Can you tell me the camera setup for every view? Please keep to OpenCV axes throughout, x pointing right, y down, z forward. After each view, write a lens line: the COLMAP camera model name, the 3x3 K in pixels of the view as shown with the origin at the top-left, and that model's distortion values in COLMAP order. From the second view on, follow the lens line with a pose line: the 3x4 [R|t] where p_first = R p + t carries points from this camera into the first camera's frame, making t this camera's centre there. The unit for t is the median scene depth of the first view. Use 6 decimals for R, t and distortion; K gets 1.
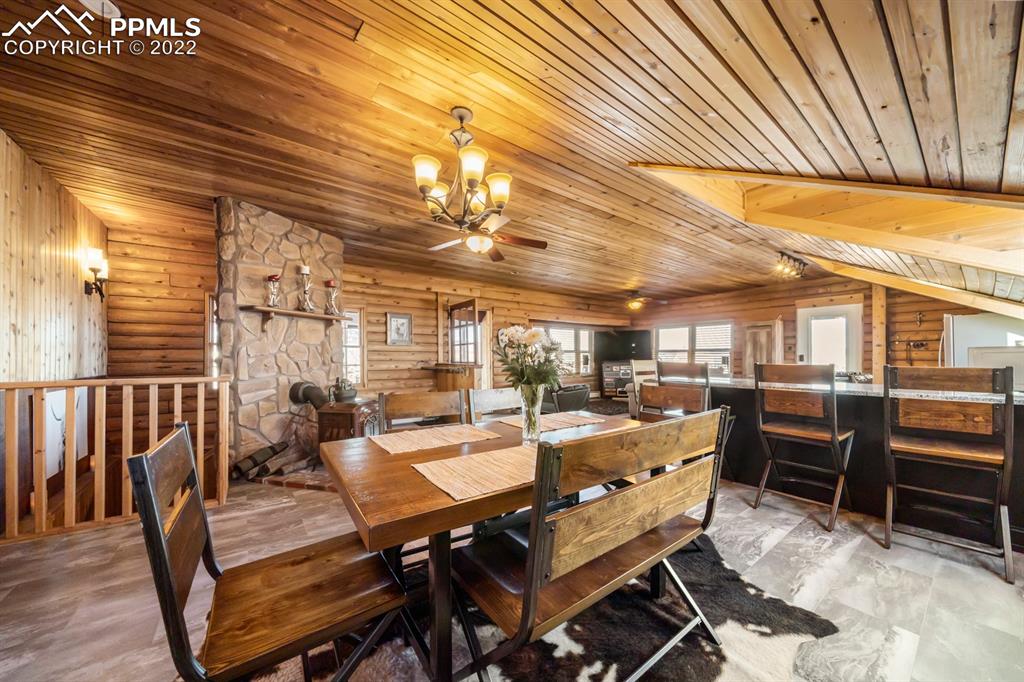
lens RADIAL K [[352.3, 0, 525.4], [0, 352.3, 353.0], [0, 0, 1]] dist [-0.000809, 0.000003]
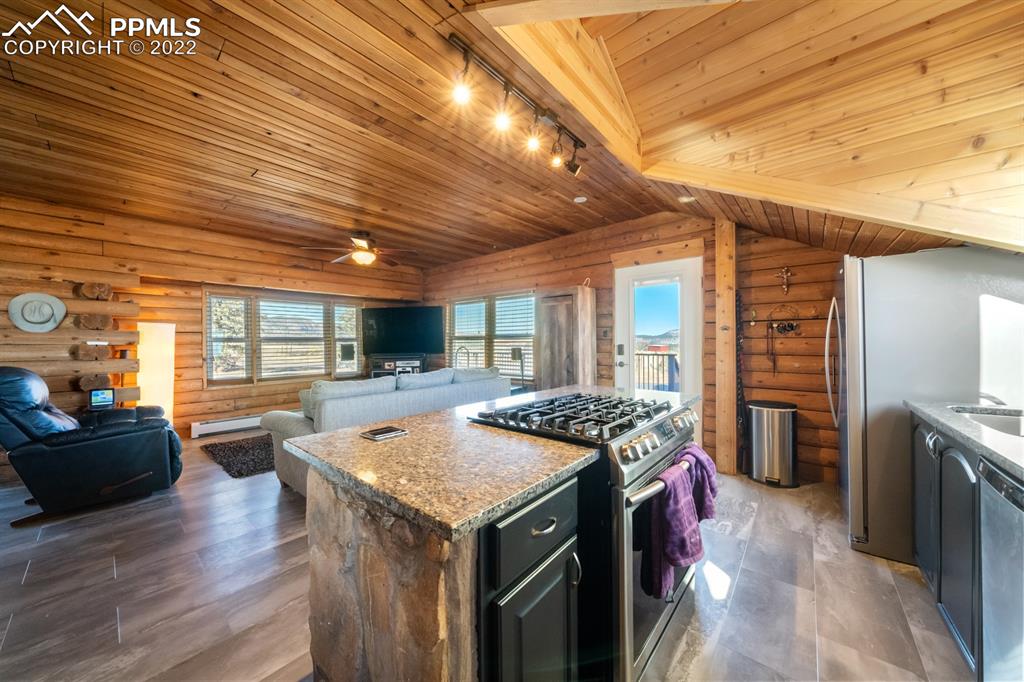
lens RADIAL K [[352.3, 0, 508.6], [0, 352.3, 338.2], [0, 0, 1]] dist [-0.000809, 0.000003]
pose [[0.976224, -0.007425, 0.216636, 0.462358], [0.006997, 0.999972, 0.002743, -0.008387], [-0.216650, -0.001162, 0.976249, 0.447558]]
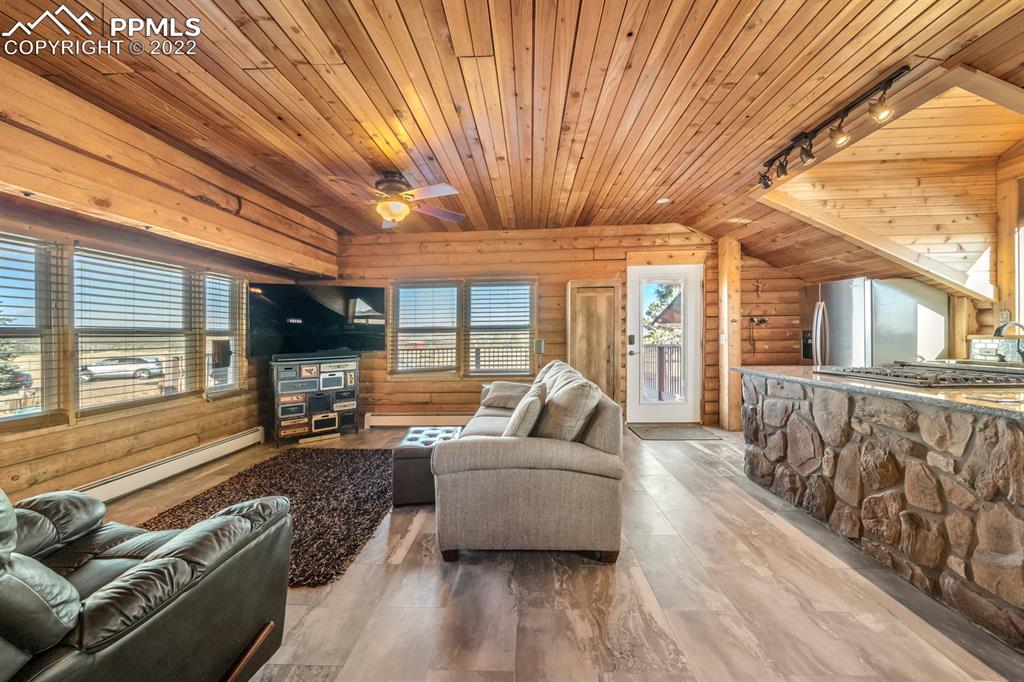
lens RADIAL K [[383.1, 0, 514.1], [0, 383.1, 331.1], [0, 0, 1]] dist [0.001022, -0.000060]
pose [[0.641731, -0.003465, 0.766922, 0.080137], [0.008784, 0.999957, -0.002832, -0.001979], [-0.766880, 0.008554, 0.641734, 0.703922]]
